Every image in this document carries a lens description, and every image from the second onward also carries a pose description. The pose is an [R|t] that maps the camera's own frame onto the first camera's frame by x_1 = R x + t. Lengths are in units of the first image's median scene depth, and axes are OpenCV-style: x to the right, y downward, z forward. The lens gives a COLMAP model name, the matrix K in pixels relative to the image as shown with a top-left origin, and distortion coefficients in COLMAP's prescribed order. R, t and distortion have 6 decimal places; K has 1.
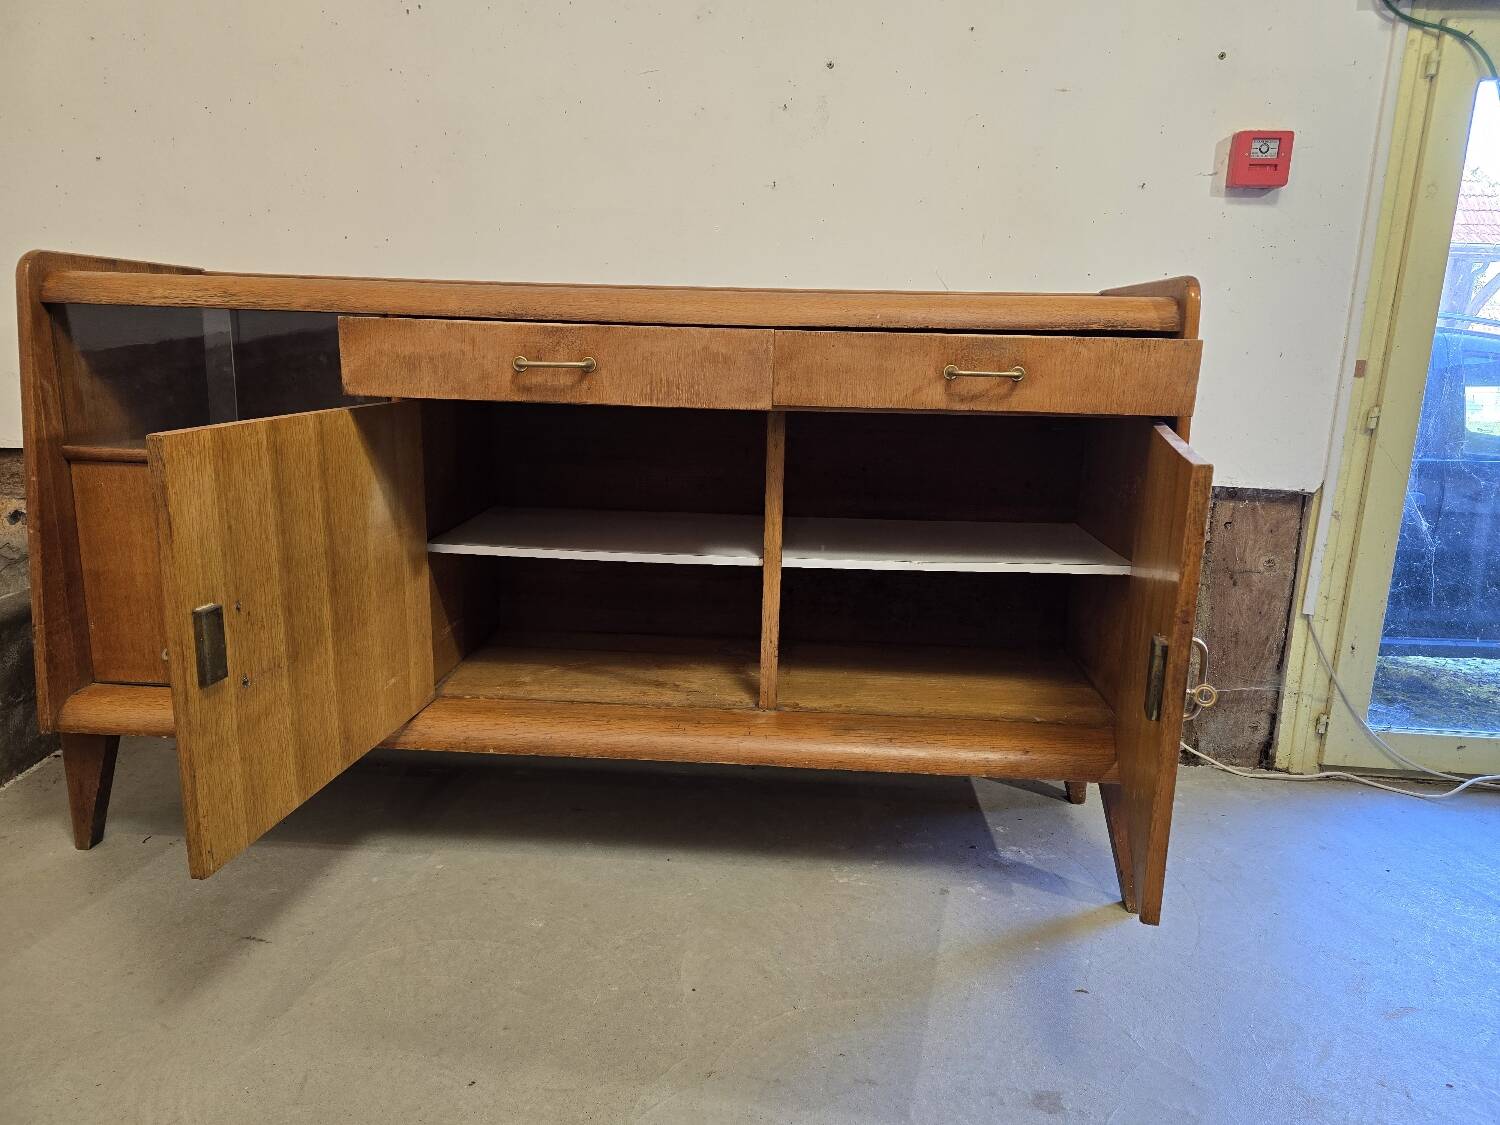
lens RADIAL K [[1005.5, 0, 747.3], [0, 1005.5, 565.0], [0, 0, 1]] dist [0.057688, -0.055287]
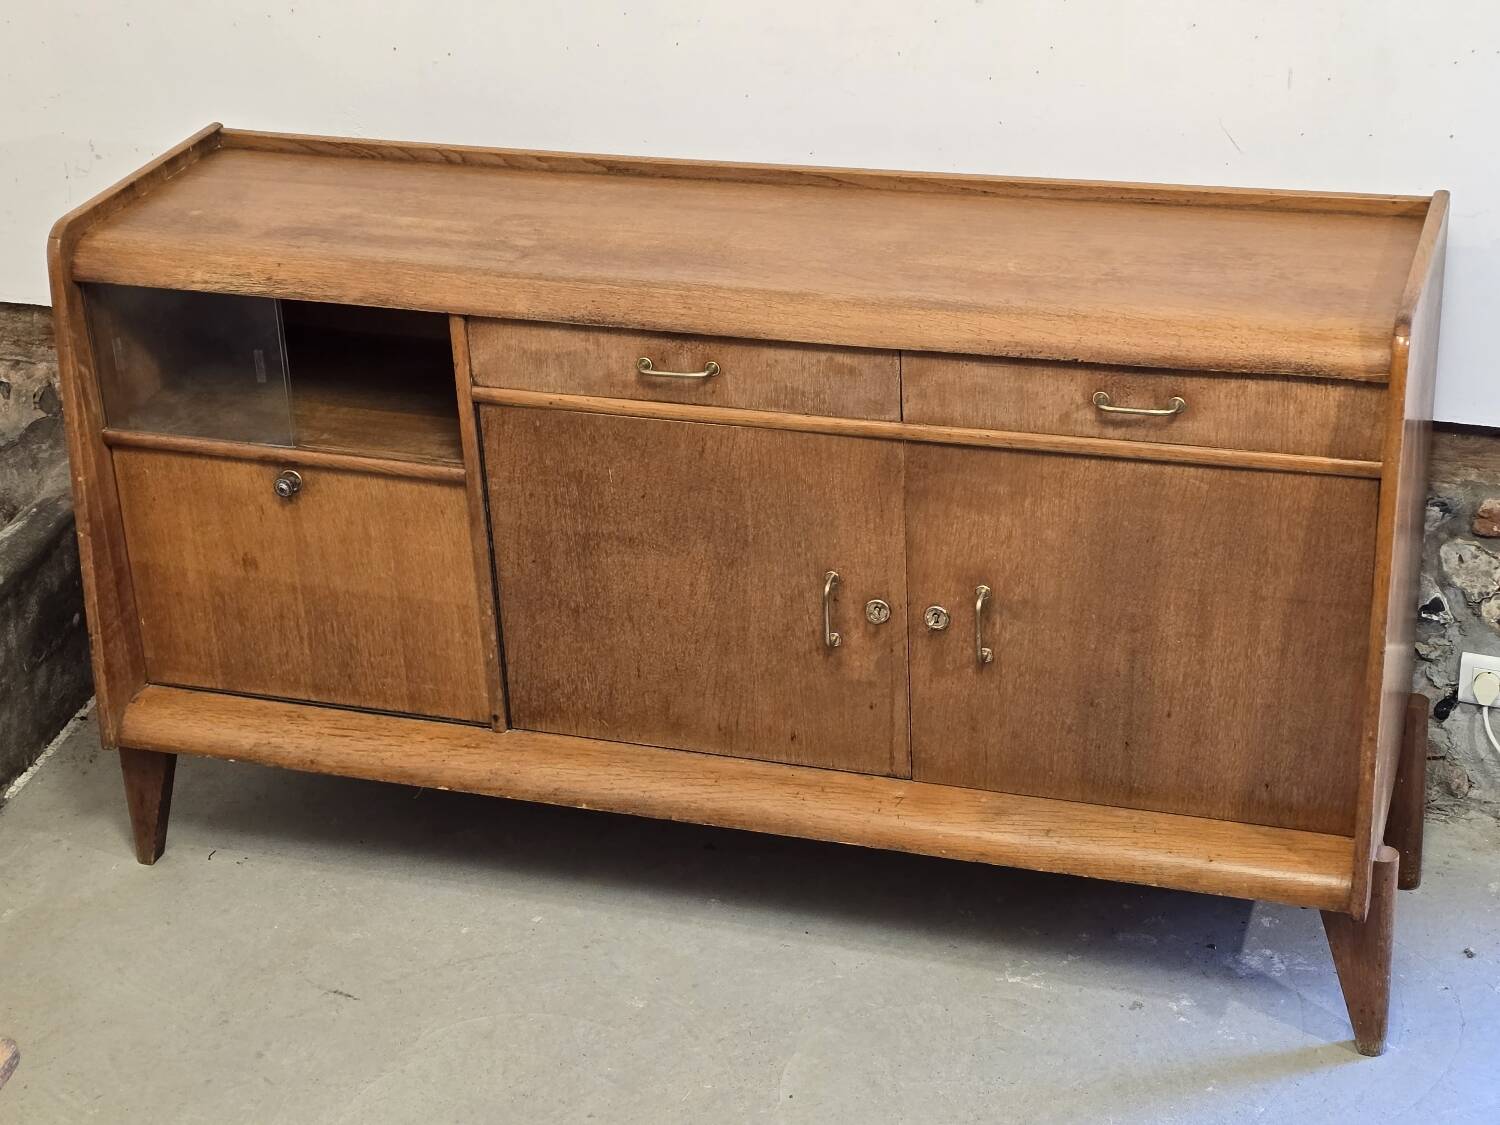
lens RADIAL K [[2682.1, 0, 721.3], [0, 2682.1, 565.5], [0, 0, 1]] dist [0.105768, 0.000000]
pose [[0.964032, 0.049535, -0.261128, 0.413857], [0.017475, 0.968540, 0.248244, -0.540178], [0.265209, -0.243879, 0.932838, -0.970067]]
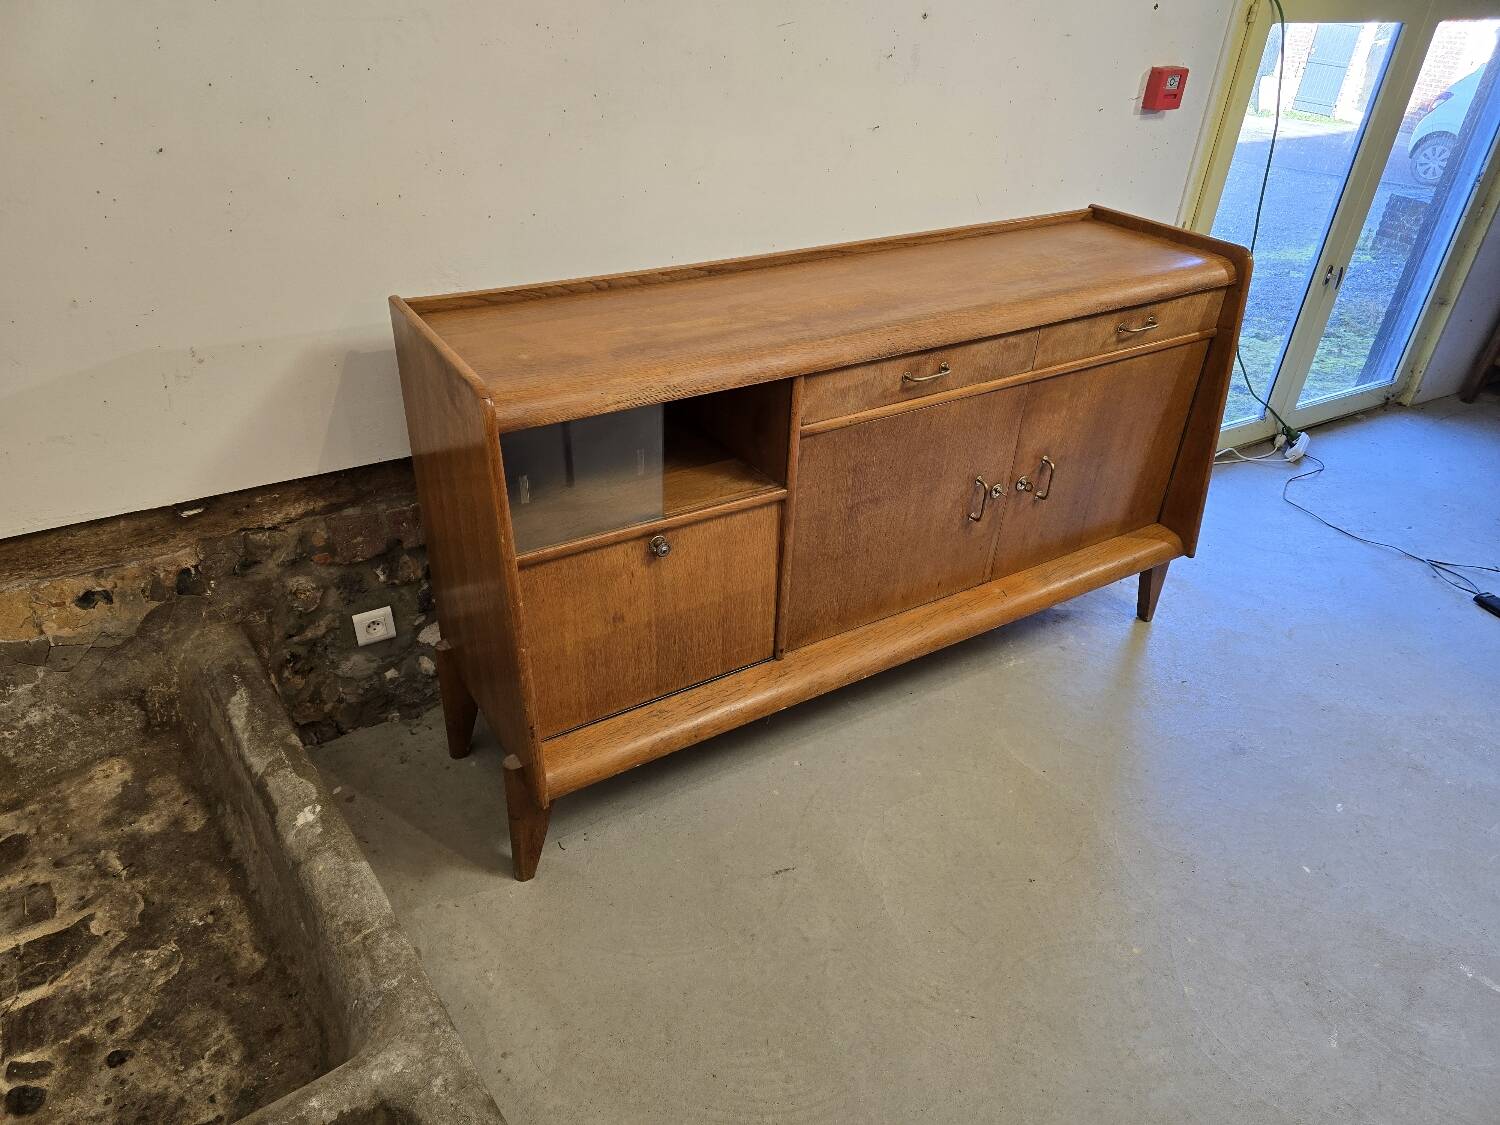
lens RADIAL K [[1005.5, 0, 745.7], [0, 1005.5, 557.8], [0, 0, 1]] dist [0.057688, -0.055287]
pose [[0.813736, -0.301753, 0.496769, -0.931407], [0.107788, 0.918197, 0.381178, -0.449772], [-0.571153, -0.256633, 0.779695, 0.100068]]
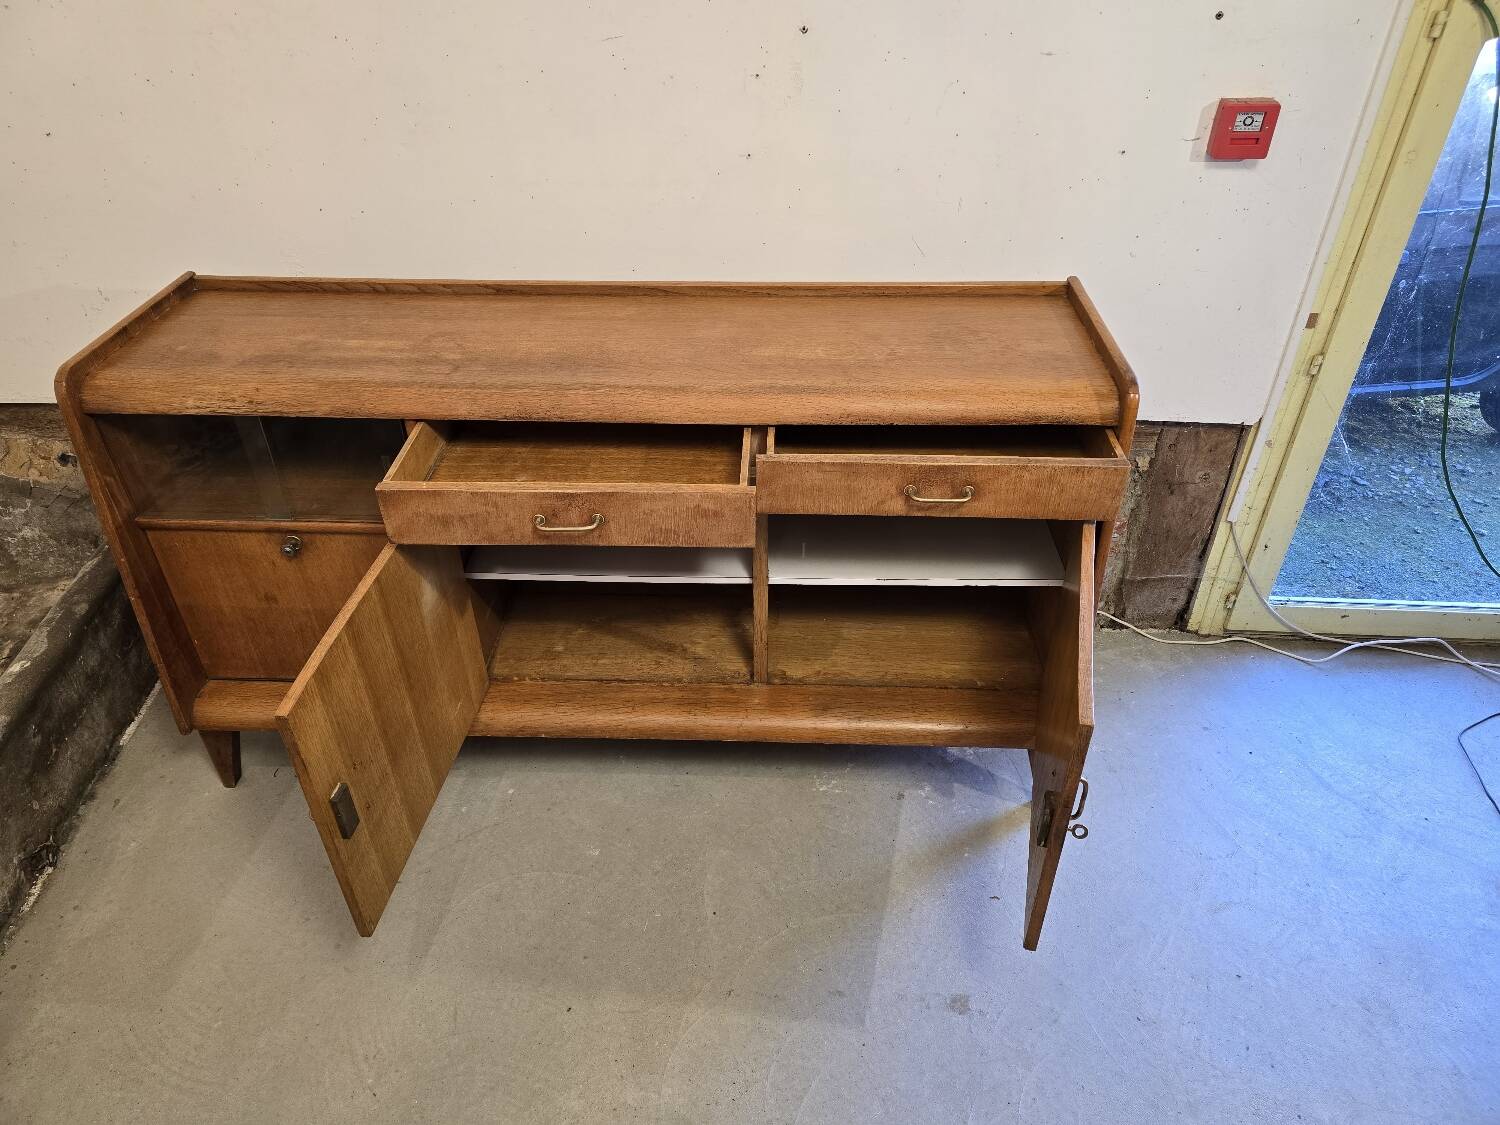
lens RADIAL K [[1005.5, 0, 741.4], [0, 1005.5, 556.6], [0, 0, 1]] dist [0.057688, -0.055287]
pose [[0.999084, -0.042065, -0.007816, 0.012795], [0.041672, 0.915323, 0.400559, -0.486979], [-0.009695, -0.400518, 0.916238, -0.064236]]
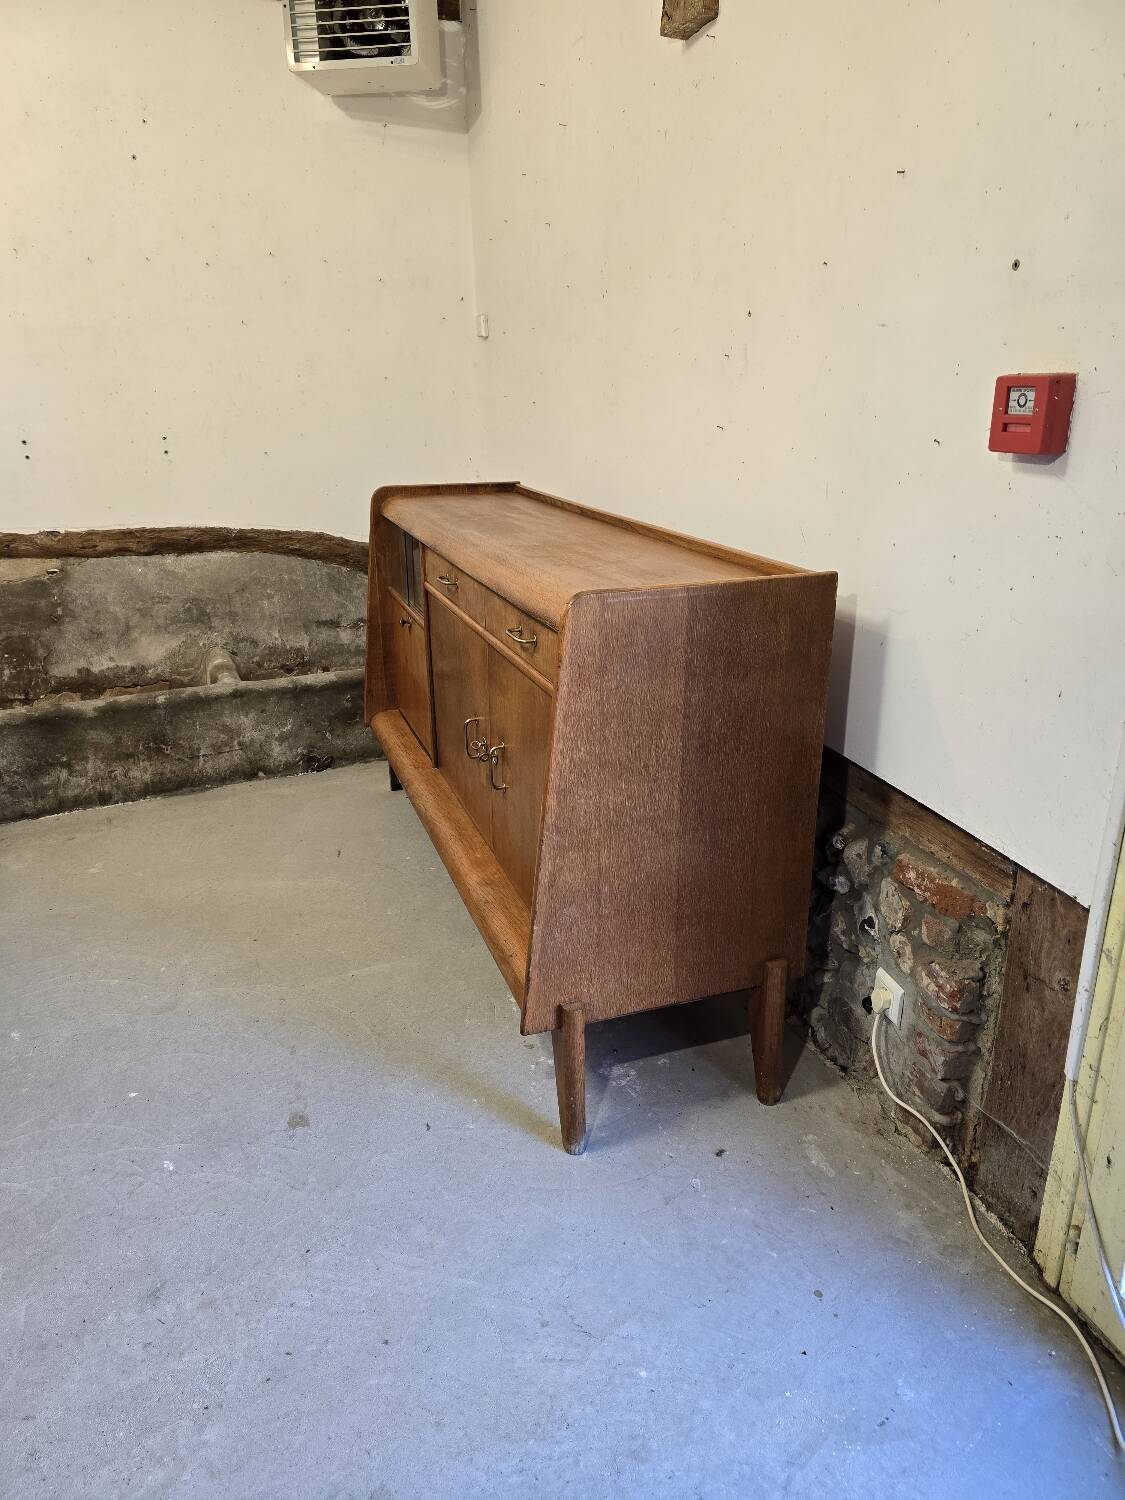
lens RADIAL K [[1005.5, 0, 558.5], [0, 1005.5, 743.4], [0, 0, 1]] dist [0.057688, -0.055287]
pose [[0.387557, 0.284719, -0.876775, 1.177392], [-0.180964, 0.956100, 0.230487, -0.319408], [0.903909, 0.069338, 0.422067, 0.484896]]
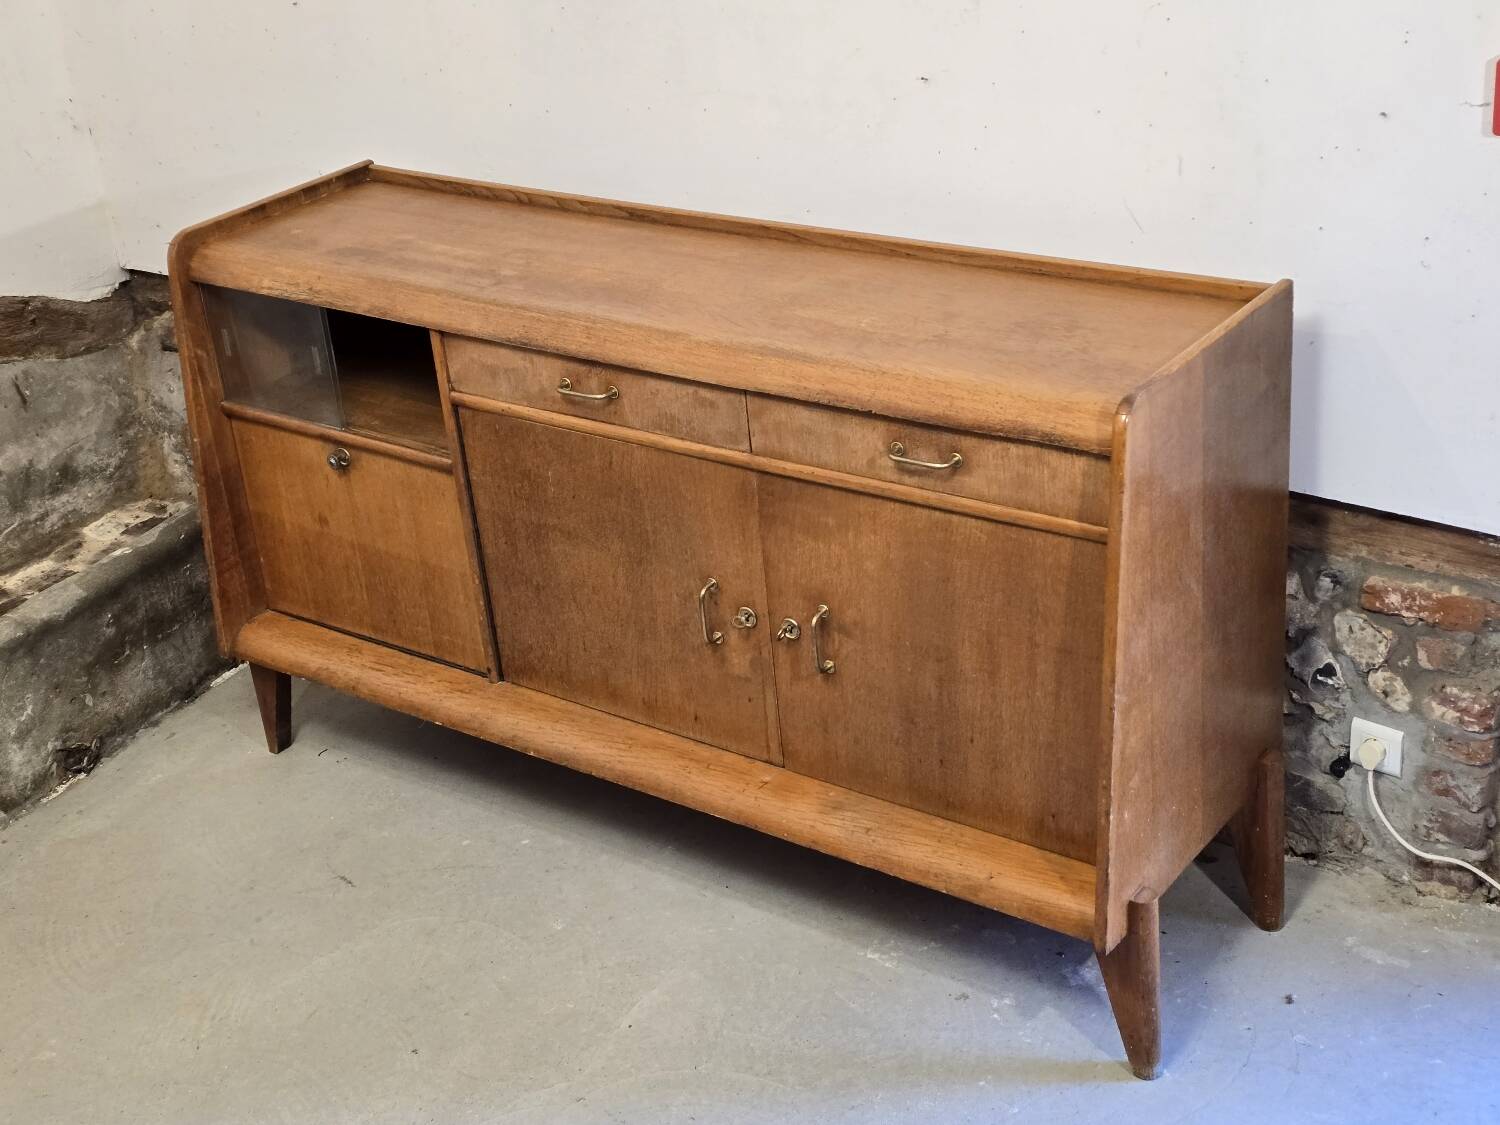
lens RADIAL K [[2148.1, 0, 732.5], [0, 2148.1, 574.2], [0, 0, 1]] dist [0.084017, 0.000000]
pose [[0.831016, 0.152601, -0.534906, 0.970597], [-0.004704, 0.963526, 0.267572, -0.529850], [0.556228, -0.219840, 0.801424, -0.530188]]
